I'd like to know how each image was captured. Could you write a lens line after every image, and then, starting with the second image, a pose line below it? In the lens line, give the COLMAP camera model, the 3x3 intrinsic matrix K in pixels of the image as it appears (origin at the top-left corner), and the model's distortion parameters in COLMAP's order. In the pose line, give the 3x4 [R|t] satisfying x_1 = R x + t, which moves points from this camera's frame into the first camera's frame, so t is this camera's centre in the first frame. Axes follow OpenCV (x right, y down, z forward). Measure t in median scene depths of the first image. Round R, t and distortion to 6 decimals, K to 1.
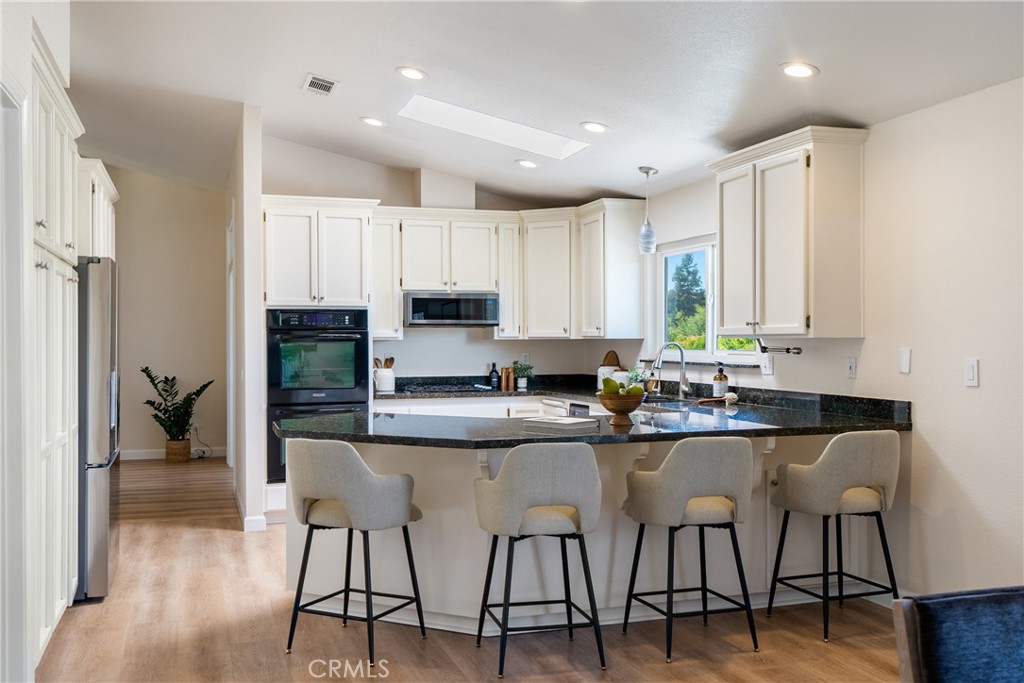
lens RADIAL K [[964.1, 0, 512.0], [0, 964.1, 341.5], [0, 0, 1]] dist [-0.009628, -0.002093]
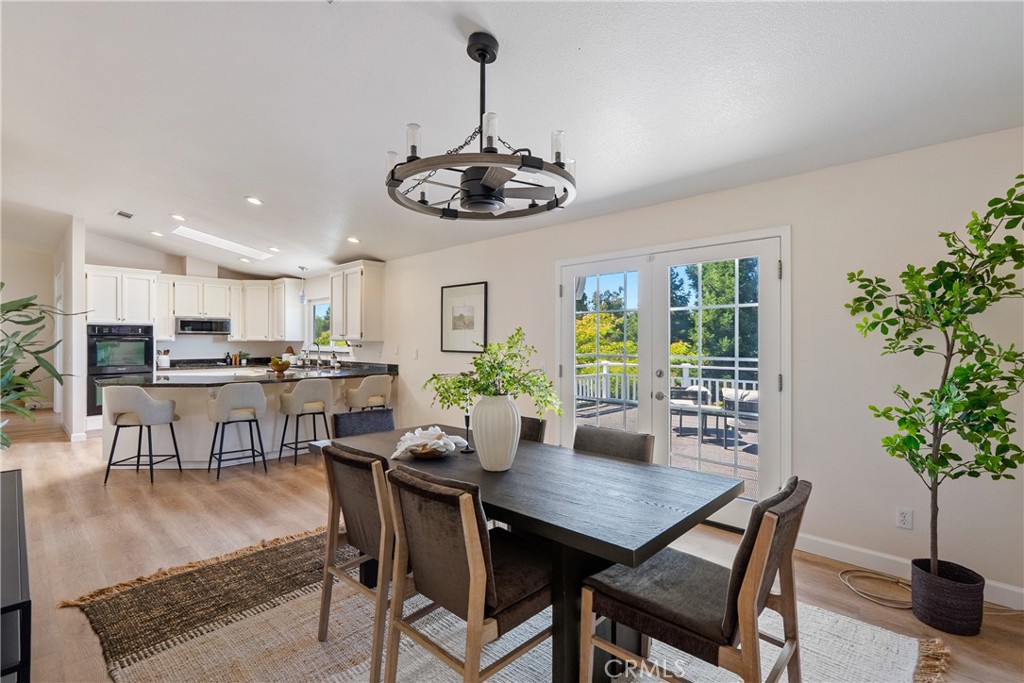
lens RADIAL K [[471.5, 0, 512.0], [0, 471.5, 341.5], [0, 0, 1]] dist [-0.006276, 0.000210]
pose [[0.878082, 0.005269, 0.478481, 0.041393], [-0.004042, 0.999985, -0.003595, 0.000288], [-0.478493, 0.001223, 0.878090, -0.230224]]
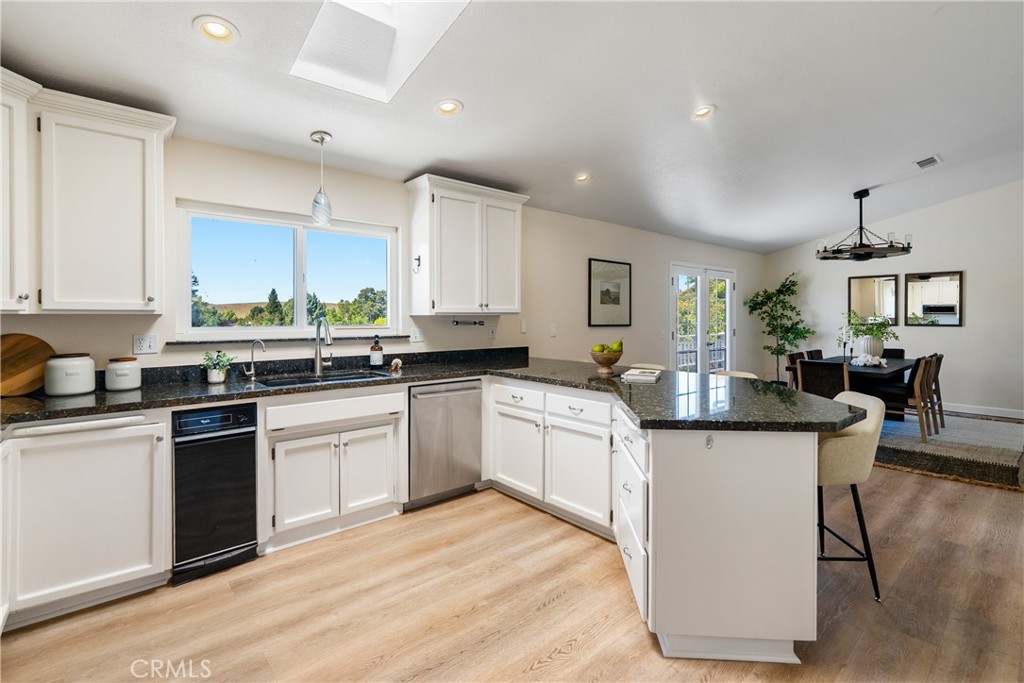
lens RADIAL K [[469.5, 0, 511.9], [0, 469.5, 315.9], [0, 0, 1]] dist [-0.001625, -0.000184]
pose [[-0.377765, 0.009681, 0.925851, -0.359675], [0.007399, 0.999945, -0.007437, 0.002828], [-0.925872, 0.004041, -0.377816, 0.999810]]
